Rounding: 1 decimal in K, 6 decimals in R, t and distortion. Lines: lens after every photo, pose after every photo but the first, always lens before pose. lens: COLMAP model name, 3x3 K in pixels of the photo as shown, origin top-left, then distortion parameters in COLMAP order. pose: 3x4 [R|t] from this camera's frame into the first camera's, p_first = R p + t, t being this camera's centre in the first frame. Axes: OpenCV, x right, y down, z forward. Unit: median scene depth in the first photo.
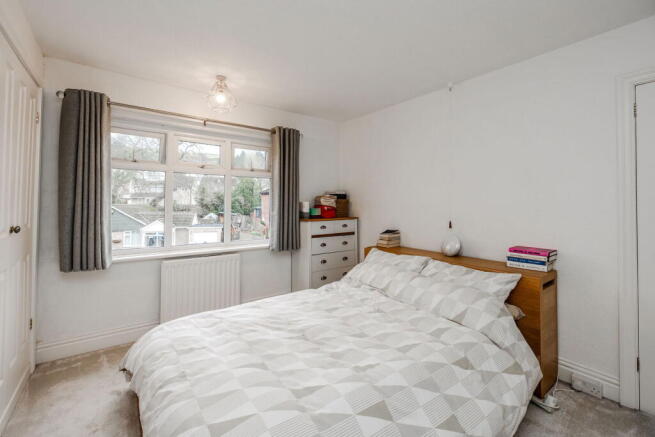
lens RADIAL K [[277.3, 0, 325.5], [0, 277.3, 204.3], [0, 0, 1]] dist [-0.000571, -0.000050]
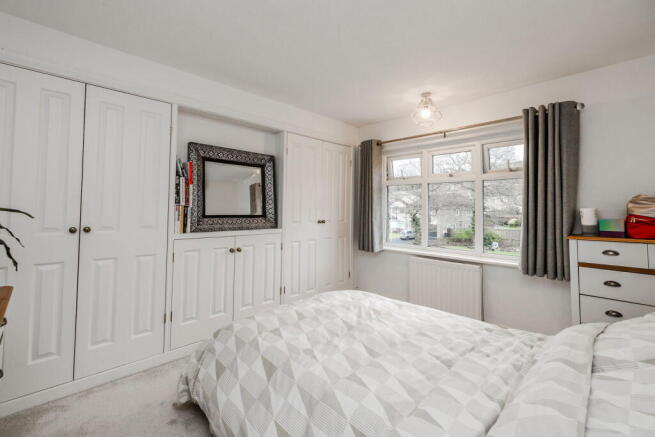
lens RADIAL K [[286.6, 0, 326.4], [0, 286.6, 202.1], [0, 0, 1]] dist [0.000593, 0.000146]
pose [[0.152308, -0.025877, -0.987994, 0.751977], [-0.011080, 0.999550, -0.027888, 0.002699], [0.988271, 0.015195, 0.151952, 0.501050]]
